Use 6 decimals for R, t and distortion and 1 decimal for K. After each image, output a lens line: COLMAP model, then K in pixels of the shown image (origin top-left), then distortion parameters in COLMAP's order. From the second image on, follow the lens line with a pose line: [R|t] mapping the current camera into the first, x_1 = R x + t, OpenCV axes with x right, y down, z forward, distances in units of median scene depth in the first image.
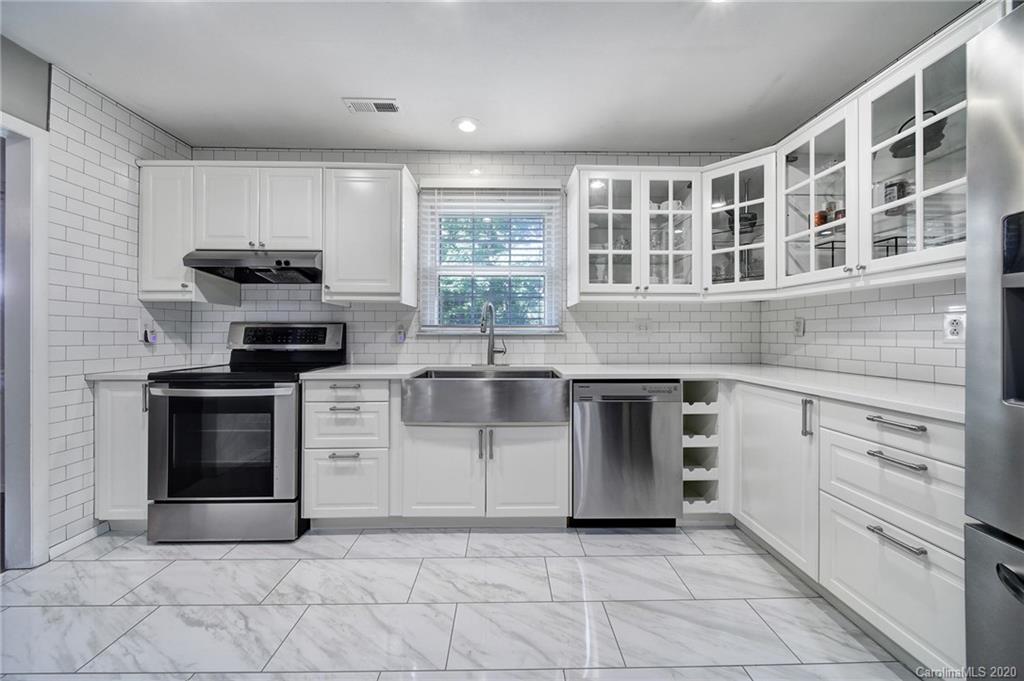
lens RADIAL K [[366.4, 0, 507.3], [0, 366.4, 333.0], [0, 0, 1]] dist [-0.001097, -0.000092]
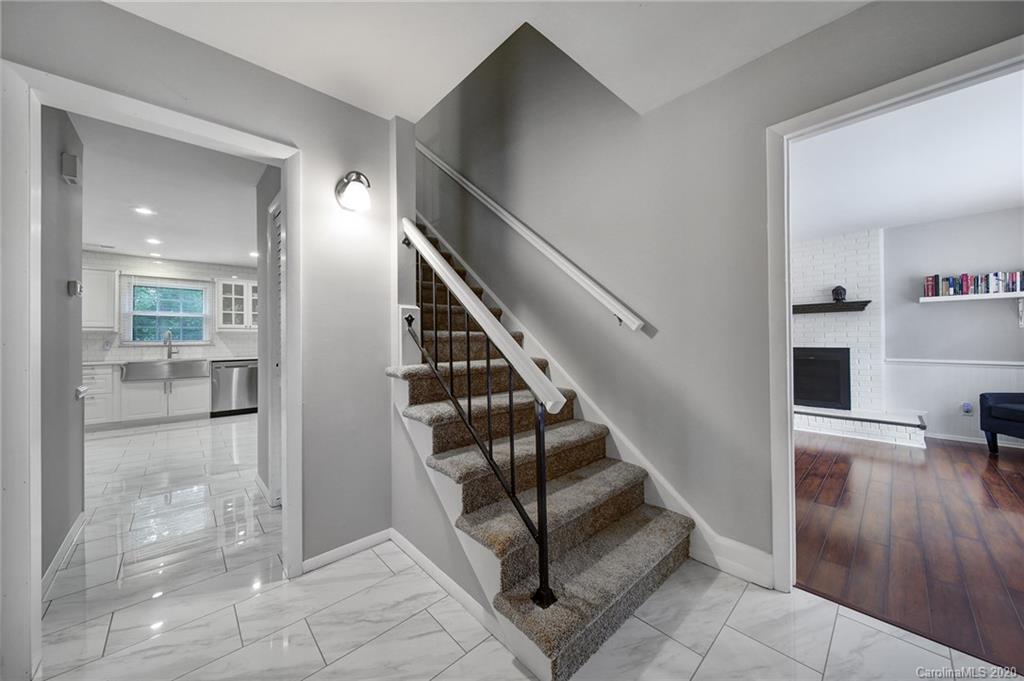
lens RADIAL K [[359.1, 0, 513.1], [0, 359.1, 339.1], [0, 0, 1]] dist [-0.001883, -0.000250]
pose [[0.737918, -0.006038, 0.674863, 0.032331], [0.008123, 0.999967, 0.000064, -0.018786], [-0.674841, 0.005435, 0.737943, -2.428823]]
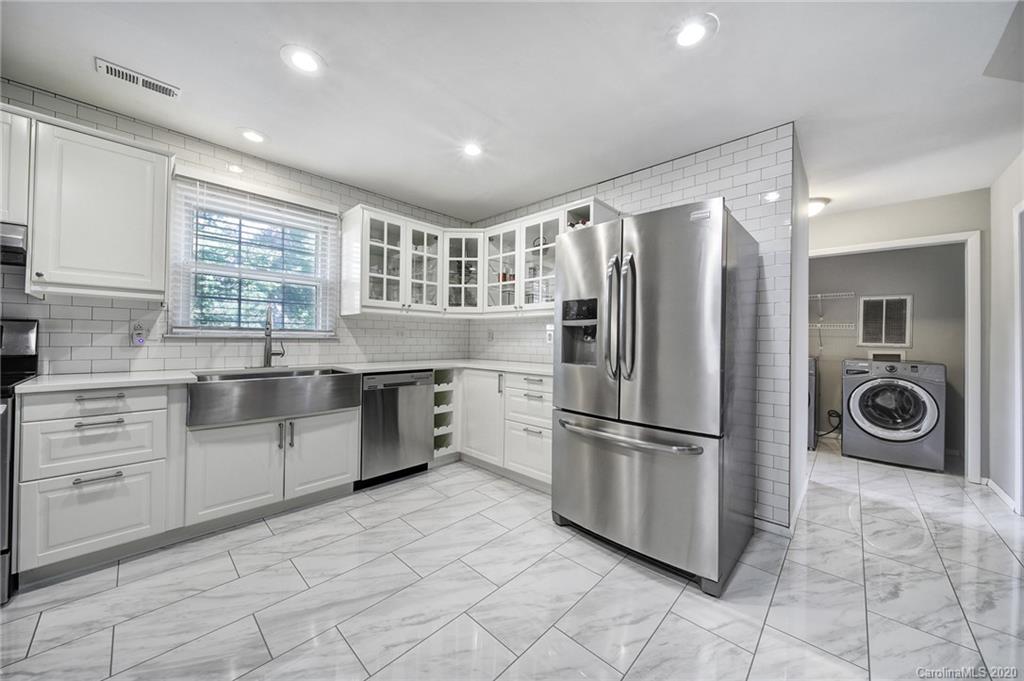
lens RADIAL K [[359.1, 0, 513.1], [0, 359.1, 339.1], [0, 0, 1]] dist [-0.001883, -0.000250]
pose [[0.698885, 0.008199, 0.715187, -0.350704], [-0.013010, 0.999915, 0.001250, -0.003255], [-0.715115, -0.010178, 0.698932, -0.261990]]
